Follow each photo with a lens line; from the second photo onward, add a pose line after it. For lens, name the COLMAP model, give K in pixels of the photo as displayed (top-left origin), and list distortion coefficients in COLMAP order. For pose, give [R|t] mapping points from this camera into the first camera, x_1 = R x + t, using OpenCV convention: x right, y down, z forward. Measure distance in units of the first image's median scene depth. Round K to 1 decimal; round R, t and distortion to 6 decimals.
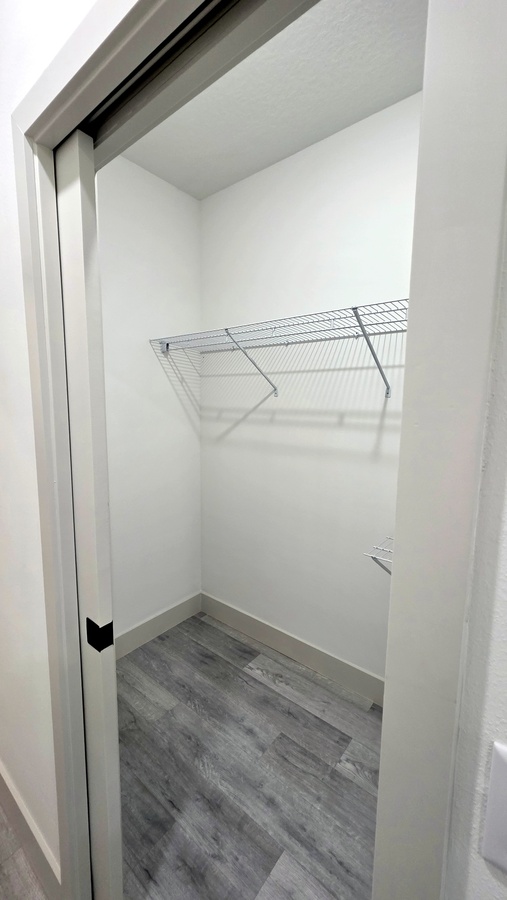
lens RADIAL K [[369.6, 0, 248.8], [0, 369.6, 448.6], [0, 0, 1]] dist [0.000252, 0.000003]
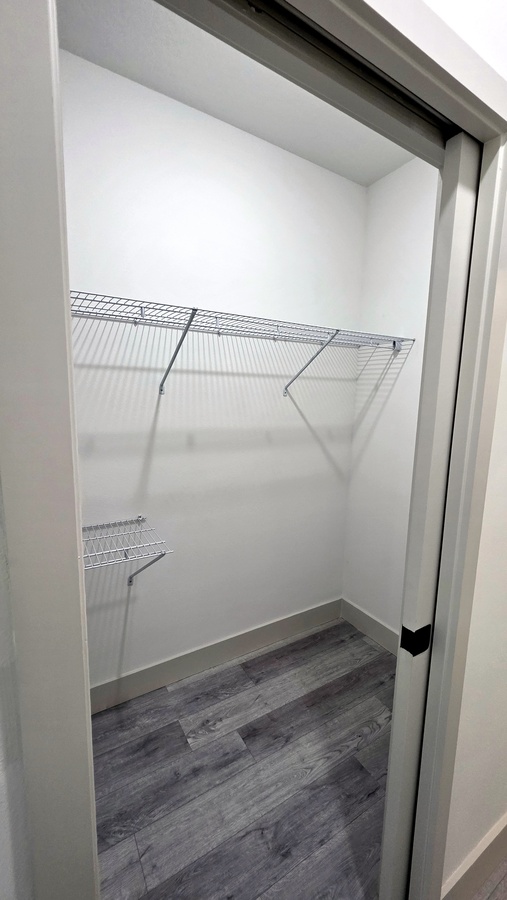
lens RADIAL K [[361.0, 0, 253.5], [0, 361.0, 450.0], [0, 0, 1]] dist [-0.000162, -0.000321]
pose [[0.349285, -0.161761, 0.922948, -0.648734], [0.126472, 0.984111, 0.124618, -0.097983], [-0.928442, 0.073199, 0.364193, 0.506928]]
